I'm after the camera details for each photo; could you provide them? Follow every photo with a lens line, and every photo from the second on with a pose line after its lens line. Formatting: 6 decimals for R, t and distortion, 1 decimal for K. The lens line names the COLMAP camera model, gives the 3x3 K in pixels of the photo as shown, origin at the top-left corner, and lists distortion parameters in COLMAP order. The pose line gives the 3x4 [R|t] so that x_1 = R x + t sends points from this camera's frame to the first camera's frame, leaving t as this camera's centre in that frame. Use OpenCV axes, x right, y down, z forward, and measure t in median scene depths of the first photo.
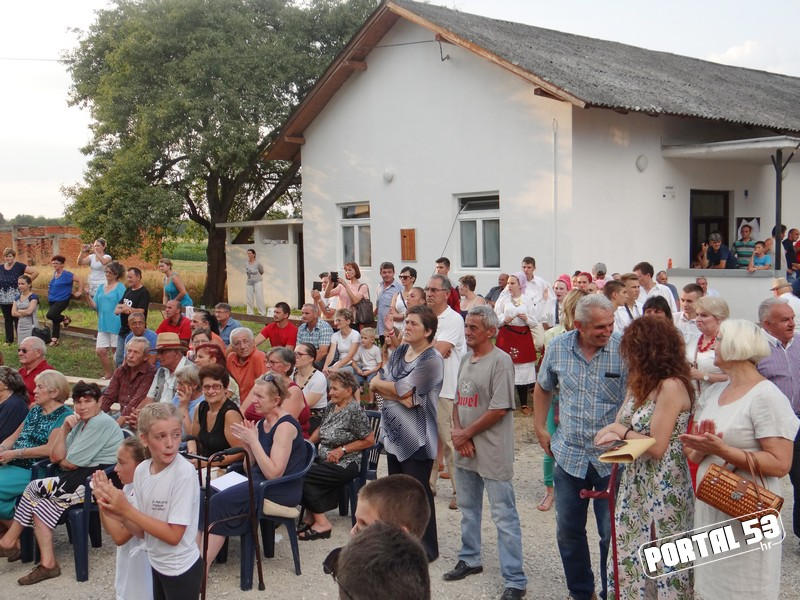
lens RADIAL K [[889.3, 0, 400.2], [0, 889.3, 304.0], [0, 0, 1]] dist [0.012979, 0.000000]
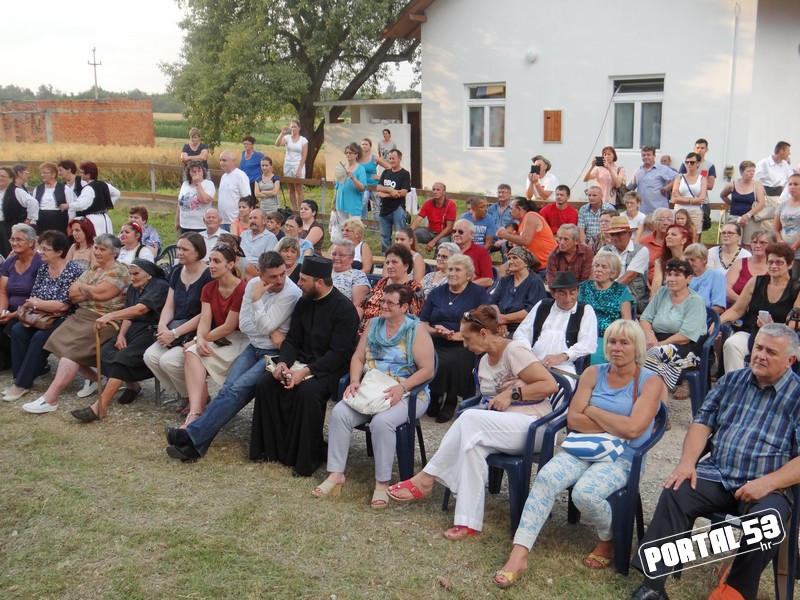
lens RADIAL K [[889.3, 0, 399.9], [0, 889.3, 296.2], [0, 0, 1]] dist [0.012979, 0.000000]
pose [[0.998332, -0.003837, 0.057608, -0.218177], [-0.003506, 0.991918, 0.126831, -0.002210], [-0.057630, -0.126821, 0.990250, -0.023792]]
